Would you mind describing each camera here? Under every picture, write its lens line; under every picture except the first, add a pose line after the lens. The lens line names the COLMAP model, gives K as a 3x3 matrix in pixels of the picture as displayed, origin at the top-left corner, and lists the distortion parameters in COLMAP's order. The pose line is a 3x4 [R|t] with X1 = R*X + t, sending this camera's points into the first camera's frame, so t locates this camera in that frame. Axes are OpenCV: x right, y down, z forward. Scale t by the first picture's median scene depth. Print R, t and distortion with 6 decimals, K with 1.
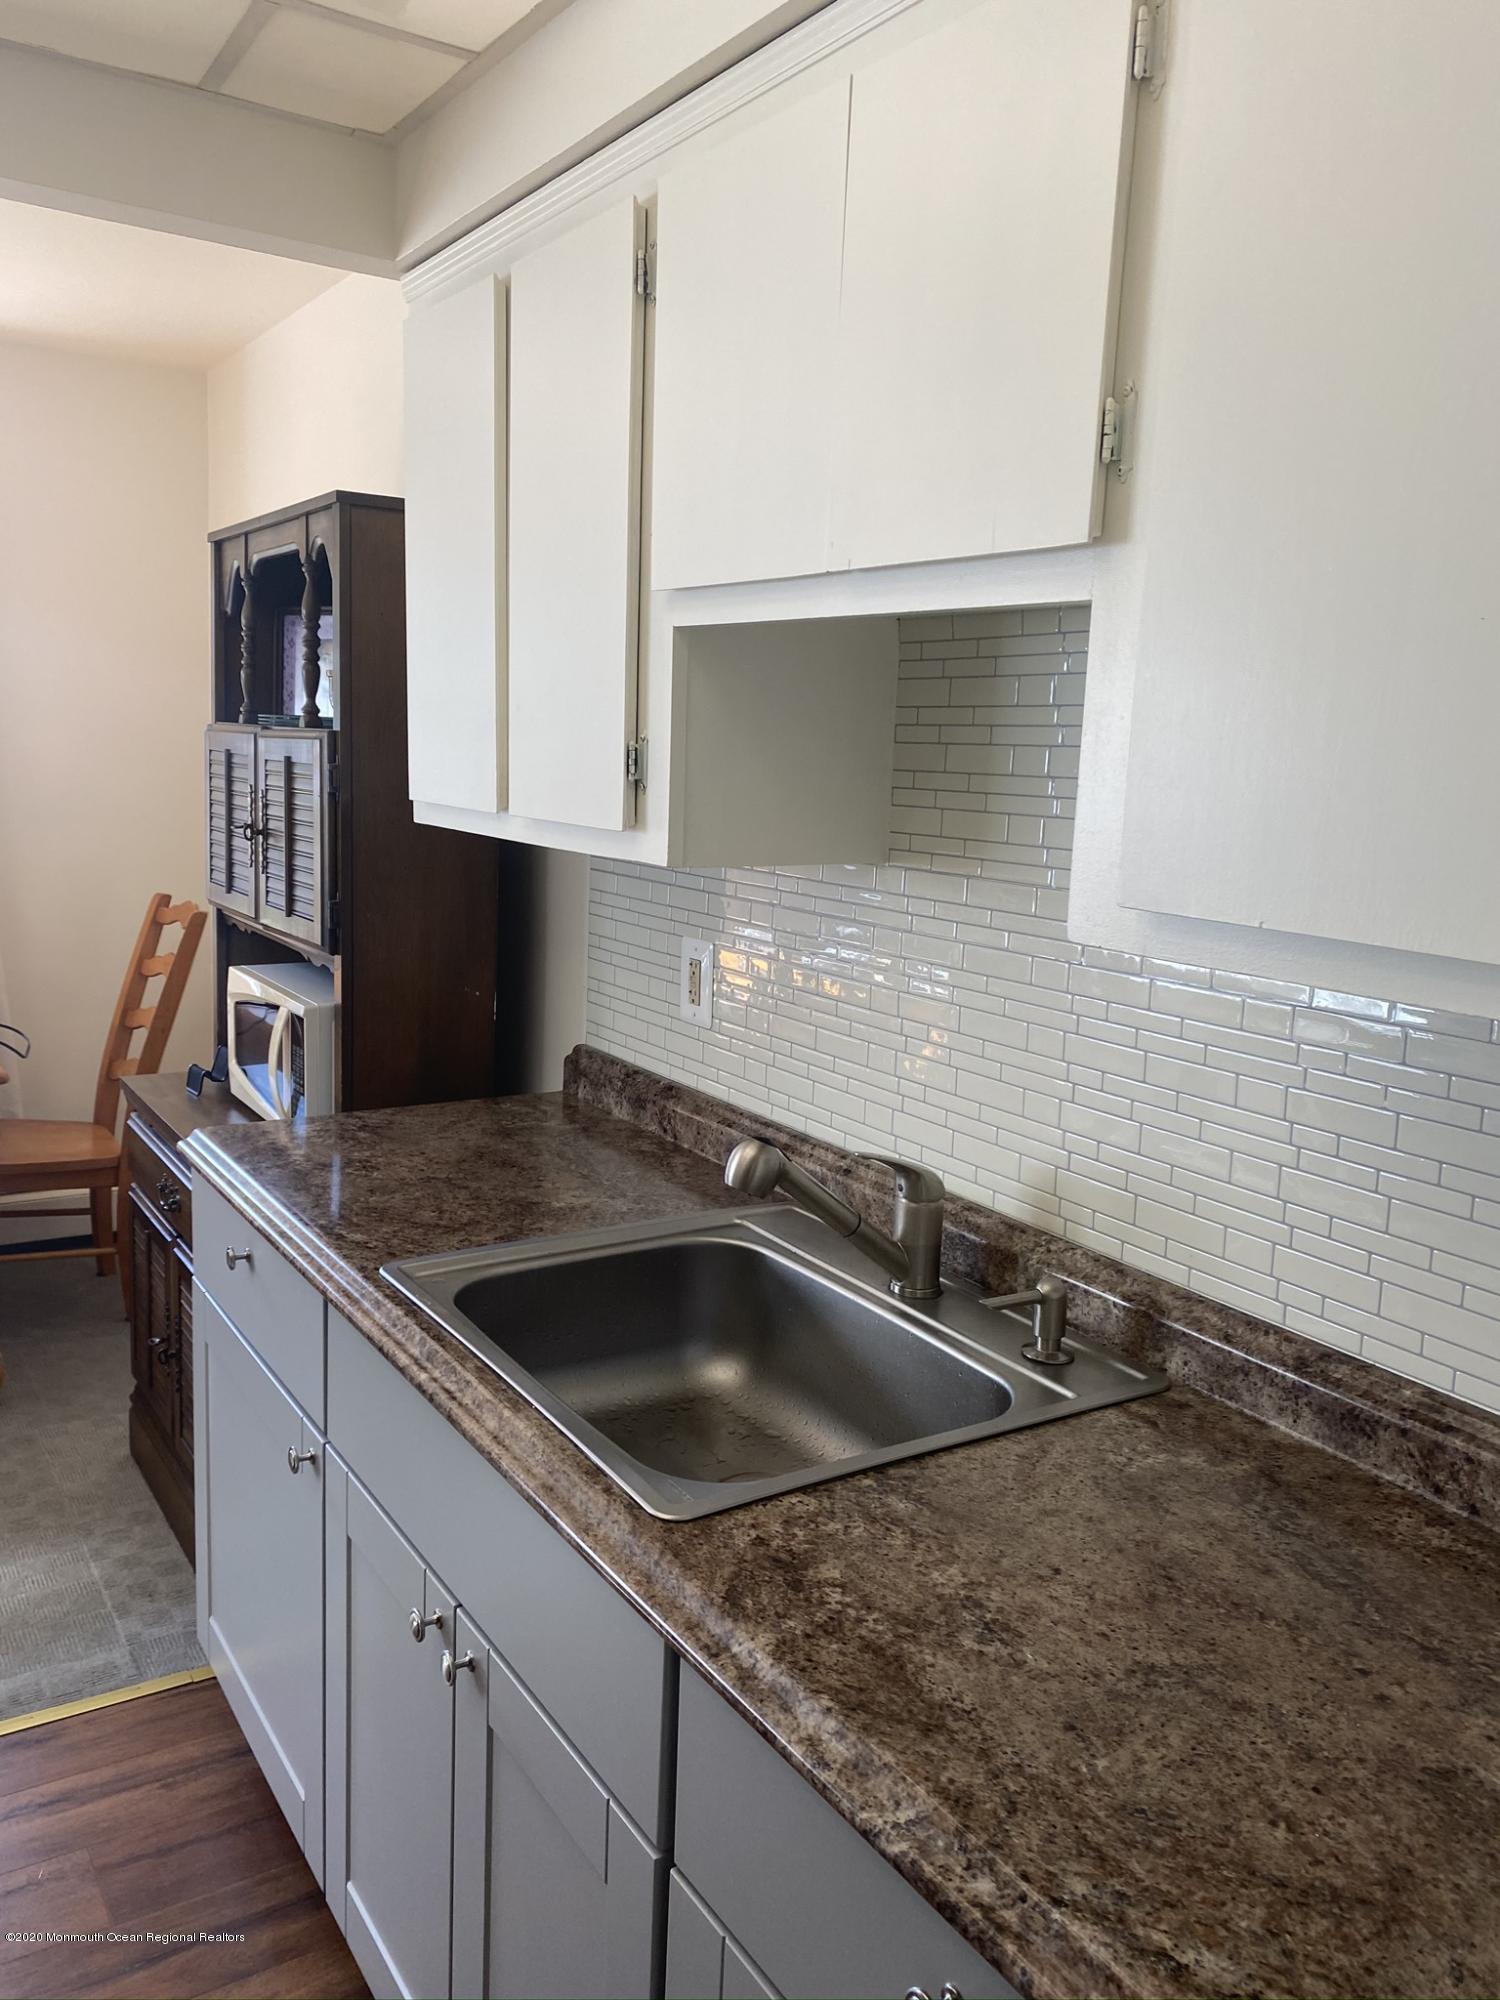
lens RADIAL K [[1548.8, 0, 724.2], [0, 1548.8, 996.5], [0, 0, 1]] dist [0.023041, -0.001993]
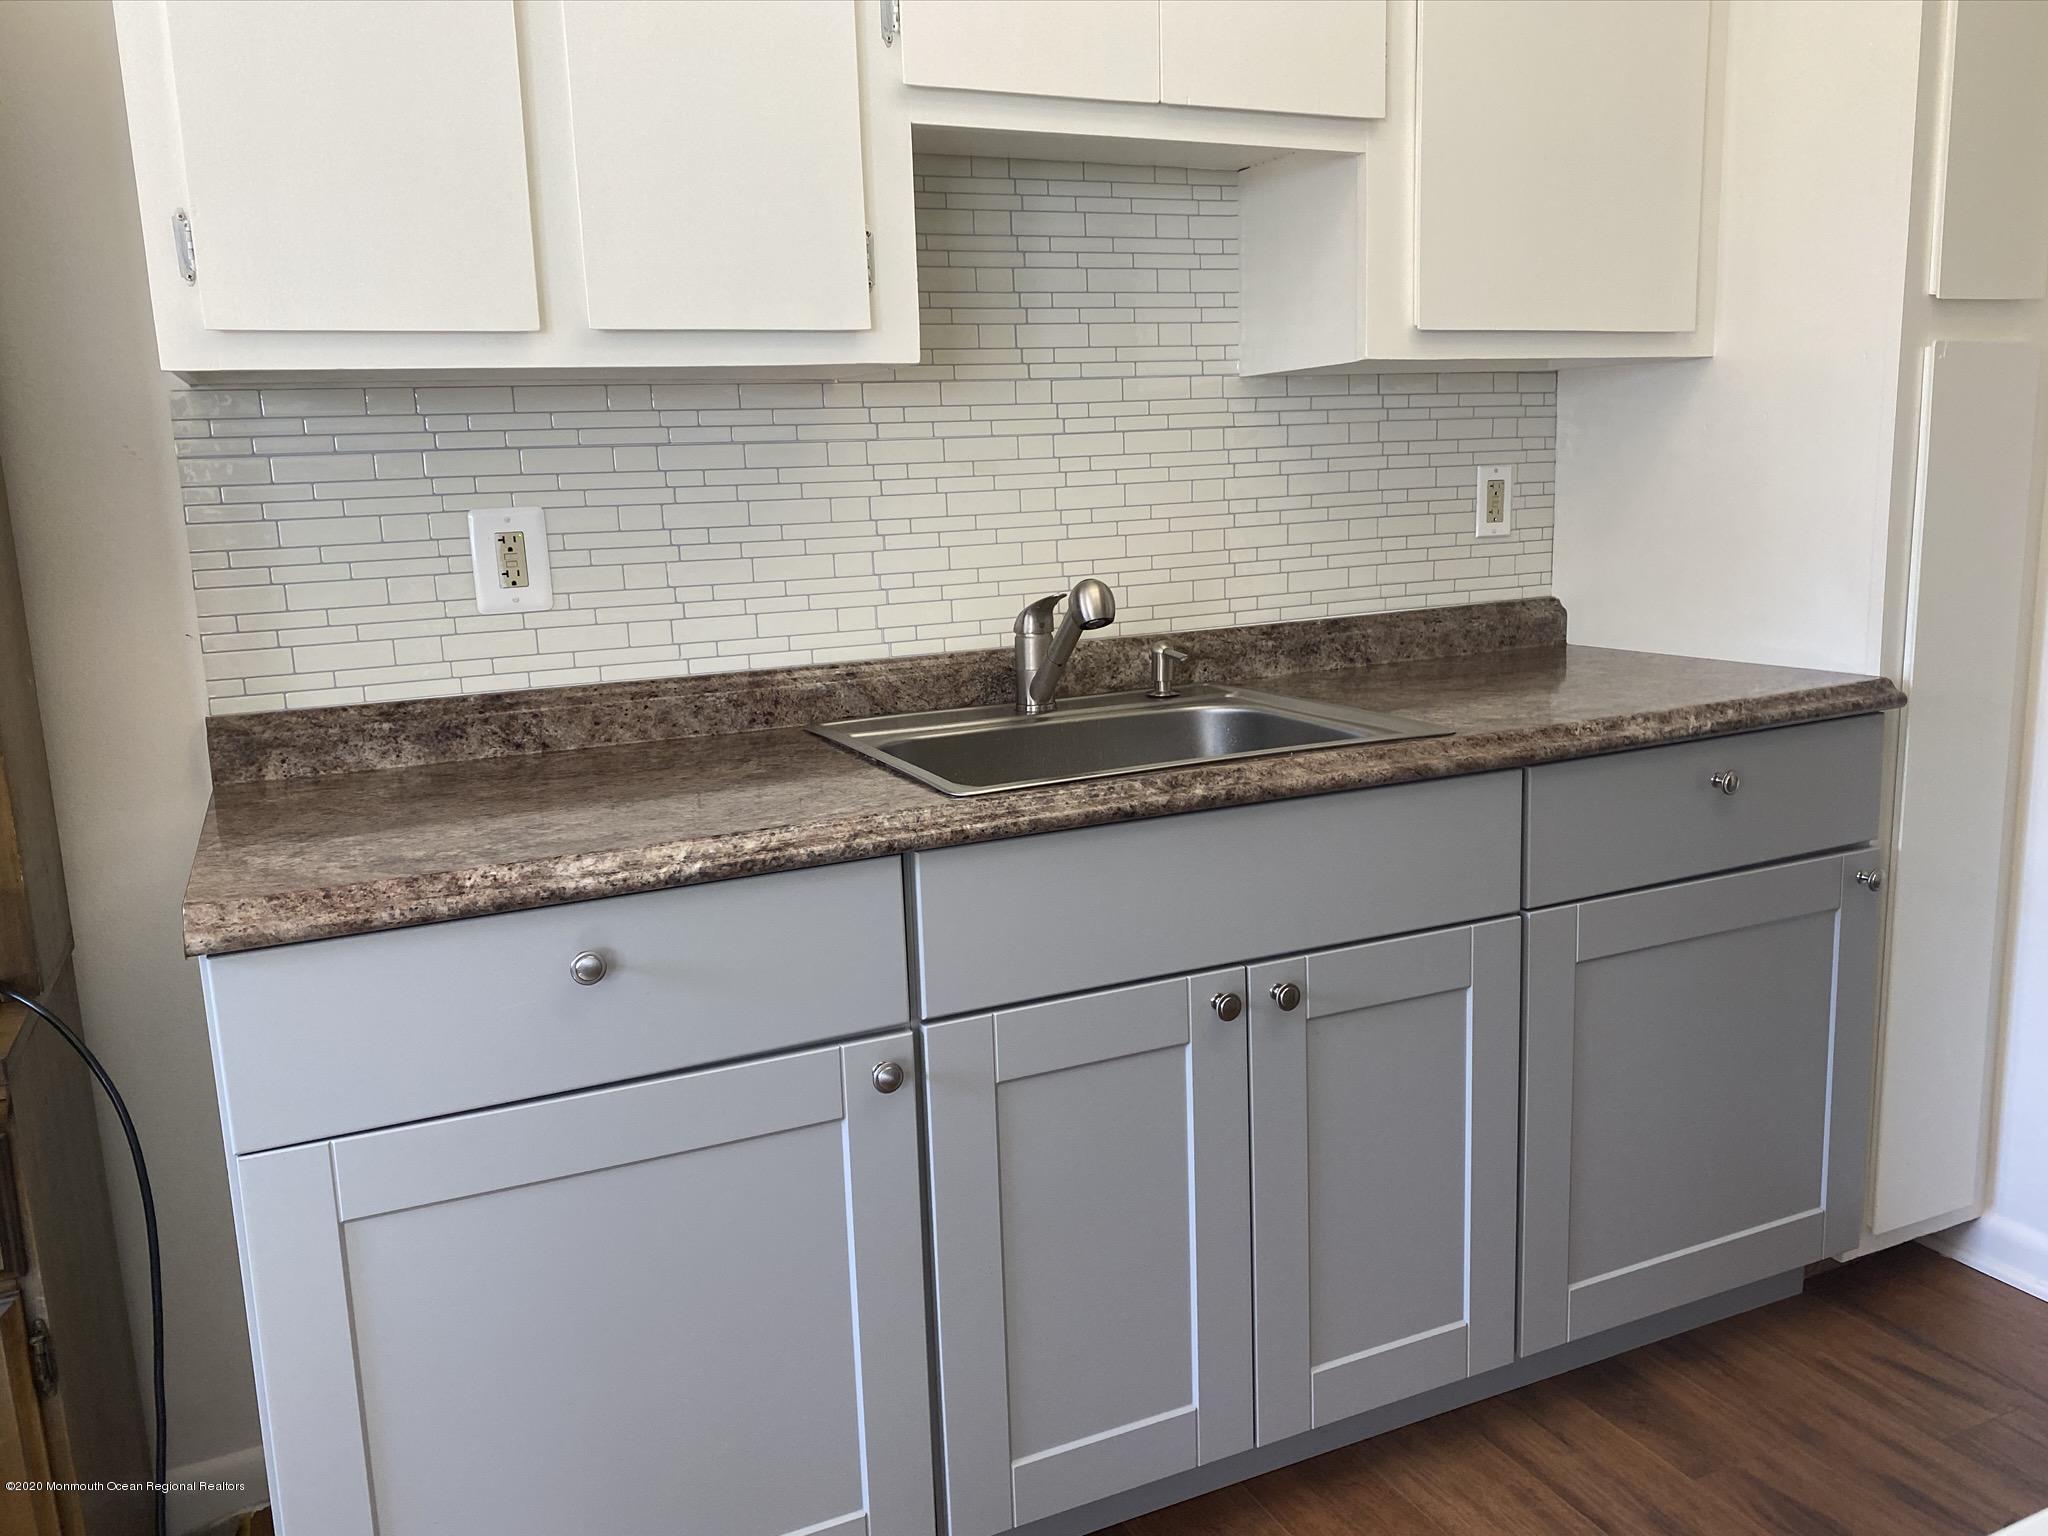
lens RADIAL K [[1588.0, 0, 1024.1], [0, 1588.0, 754.7], [0, 0, 1]] dist [0.147200, -0.389003]
pose [[0.129829, -0.211500, 0.968717, -1.488153], [0.208963, 0.960879, 0.181784, -0.014594], [-0.969267, 0.178825, 0.168946, 1.053797]]
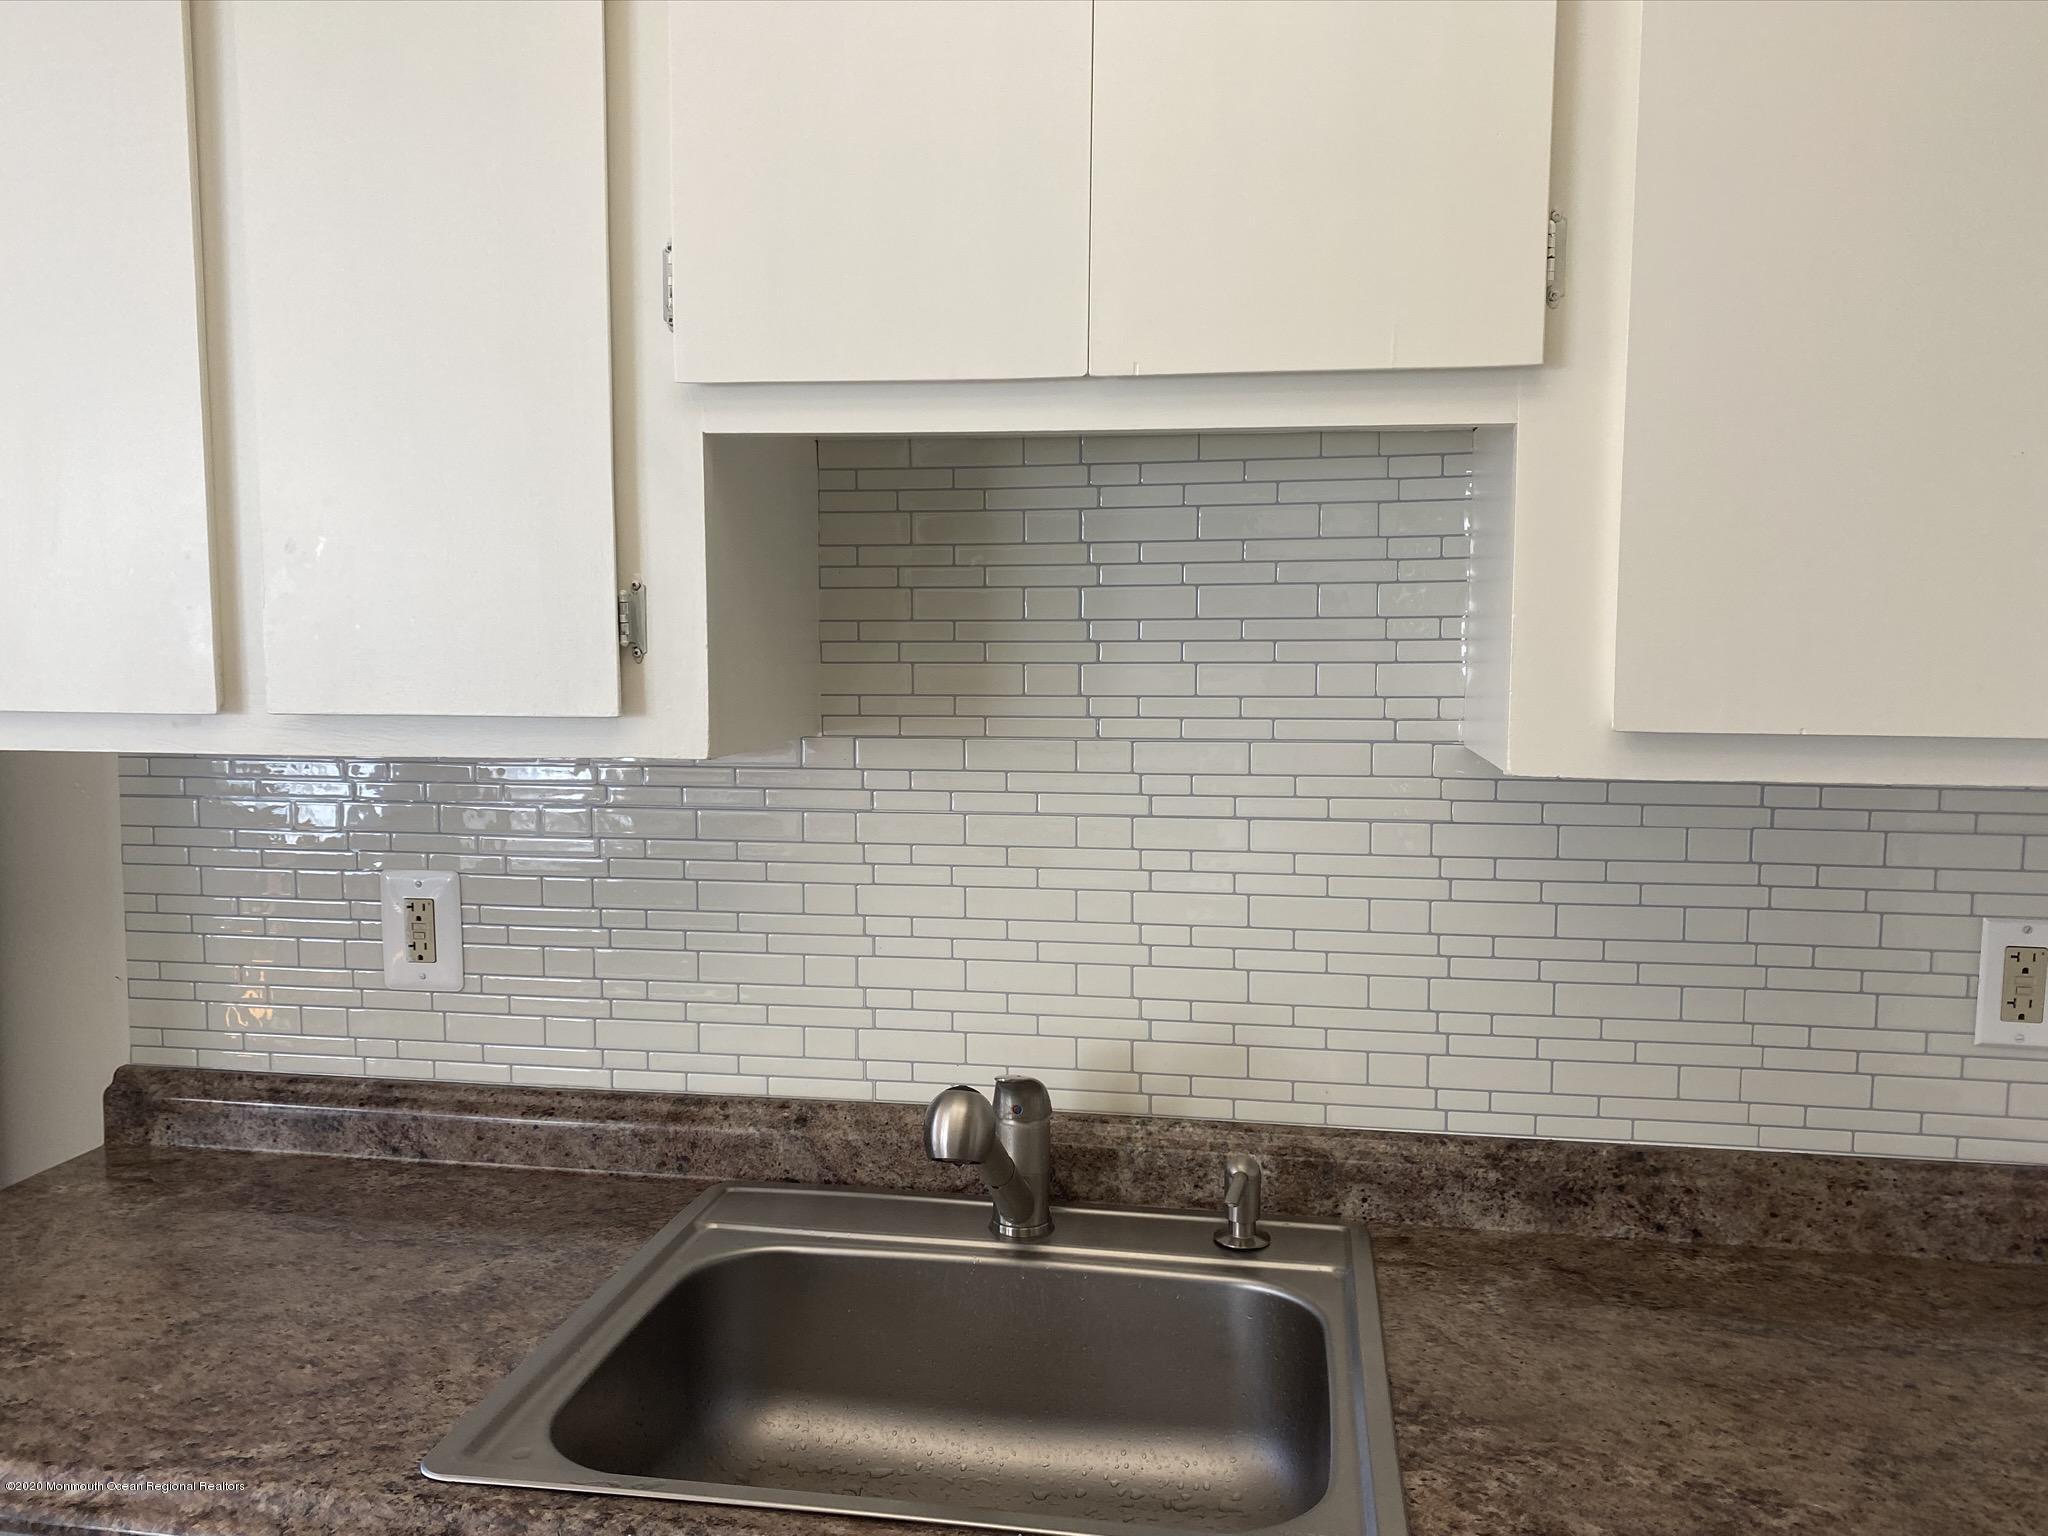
lens RADIAL K [[1597.0, 0, 1017.4], [0, 1597.0, 767.7], [0, 0, 1]] dist [0.053110, -0.038275]
pose [[0.664318, -0.099233, 0.740834, -0.658666], [0.145840, 0.989307, 0.001738, -0.078357], [-0.733084, 0.106888, 0.671686, 0.512407]]
